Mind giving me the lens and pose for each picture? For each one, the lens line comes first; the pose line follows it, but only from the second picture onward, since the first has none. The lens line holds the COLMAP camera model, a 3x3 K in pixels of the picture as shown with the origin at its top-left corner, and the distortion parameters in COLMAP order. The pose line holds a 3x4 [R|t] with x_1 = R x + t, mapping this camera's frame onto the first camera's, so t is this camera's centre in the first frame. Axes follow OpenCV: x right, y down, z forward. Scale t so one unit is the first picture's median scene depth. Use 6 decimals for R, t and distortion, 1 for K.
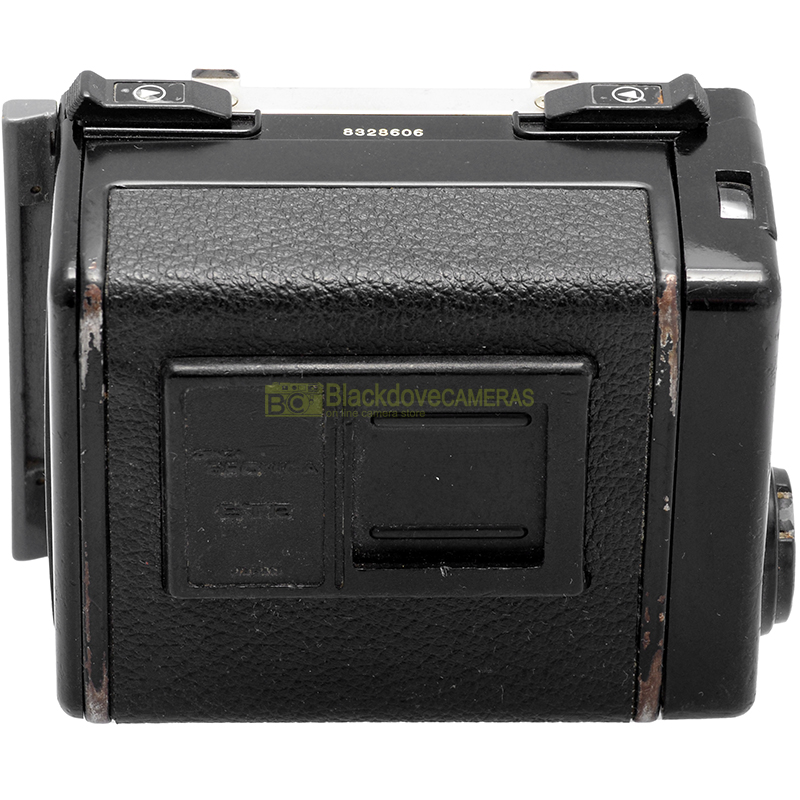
lens RADIAL K [[5364.1, 0, 400.0], [0, 5364.1, 400.0], [0, 0, 1]] dist [-0.160025, -11.024670]
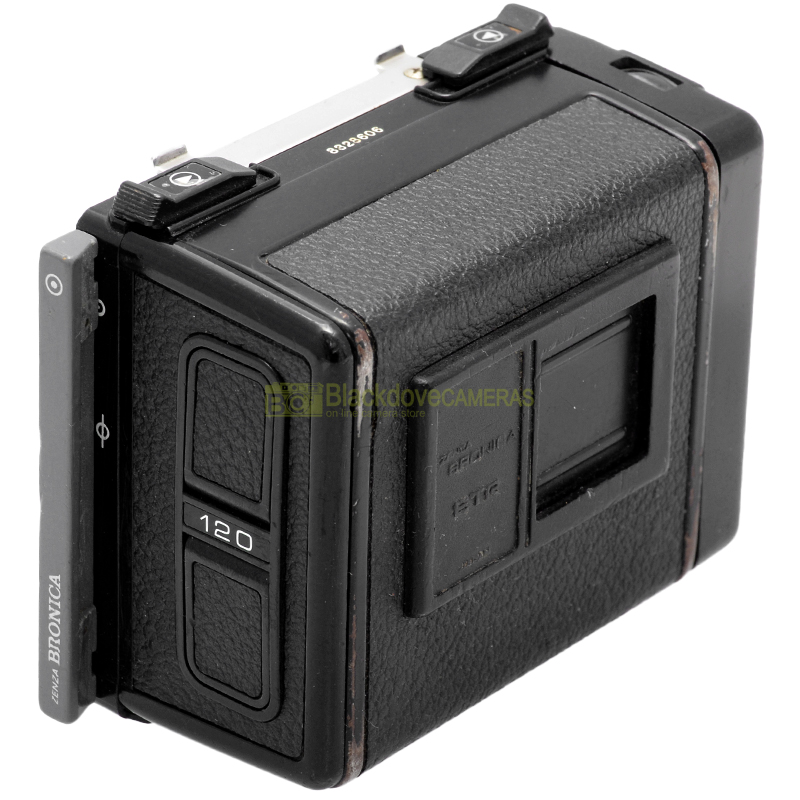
lens RADIAL K [[5364.1, 0, 400.0], [0, 5364.1, 400.0], [0, 0, 1]] dist [-0.160025, -11.024670]
pose [[0.671998, -0.355200, 0.649809, -0.690805], [0.397470, 0.913364, 0.088224, -0.092200], [-0.624849, 0.198993, 0.754960, 0.219362]]
